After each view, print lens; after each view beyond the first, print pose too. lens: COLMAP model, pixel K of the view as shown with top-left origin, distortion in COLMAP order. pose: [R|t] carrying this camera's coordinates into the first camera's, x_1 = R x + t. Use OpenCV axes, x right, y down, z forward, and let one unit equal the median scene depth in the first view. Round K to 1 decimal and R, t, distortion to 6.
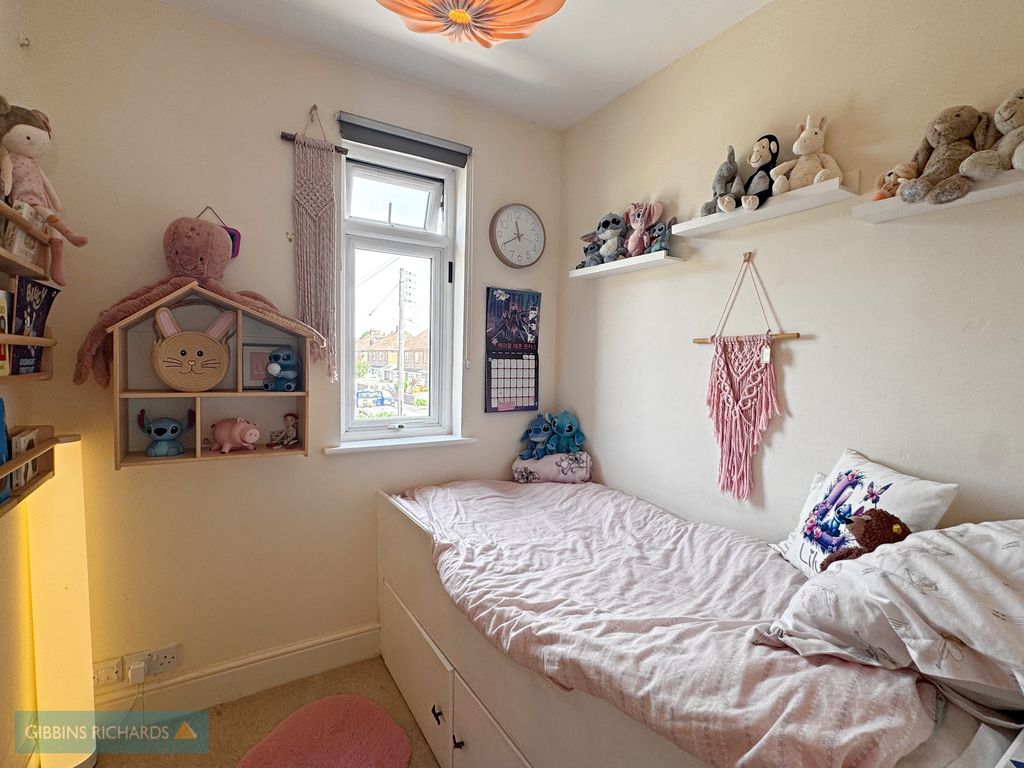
lens RADIAL K [[485.4, 0, 512.8], [0, 485.4, 384.7], [0, 0, 1]] dist [-0.000215, 0.000579]
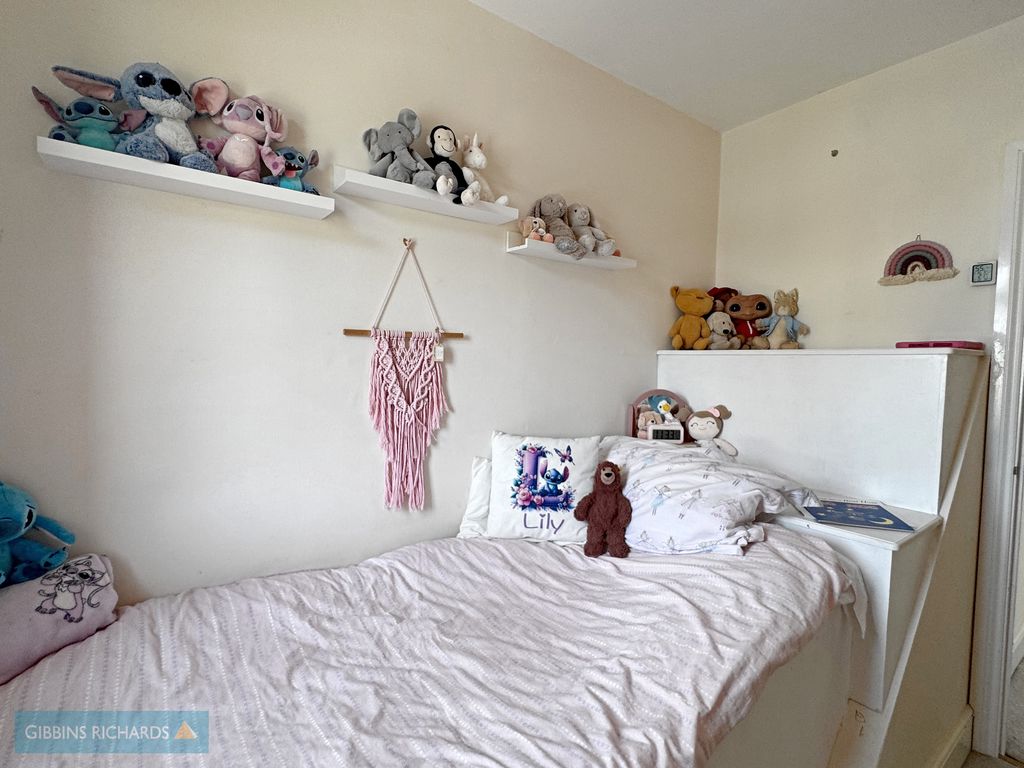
lens RADIAL K [[485.4, 0, 512.8], [0, 485.4, 382.5], [0, 0, 1]] dist [-0.000215, 0.000579]
pose [[-0.068356, -0.068137, 0.995332, -0.456302], [0.022032, 0.997319, 0.069786, -0.064904], [-0.997418, 0.026699, -0.066672, 0.885148]]
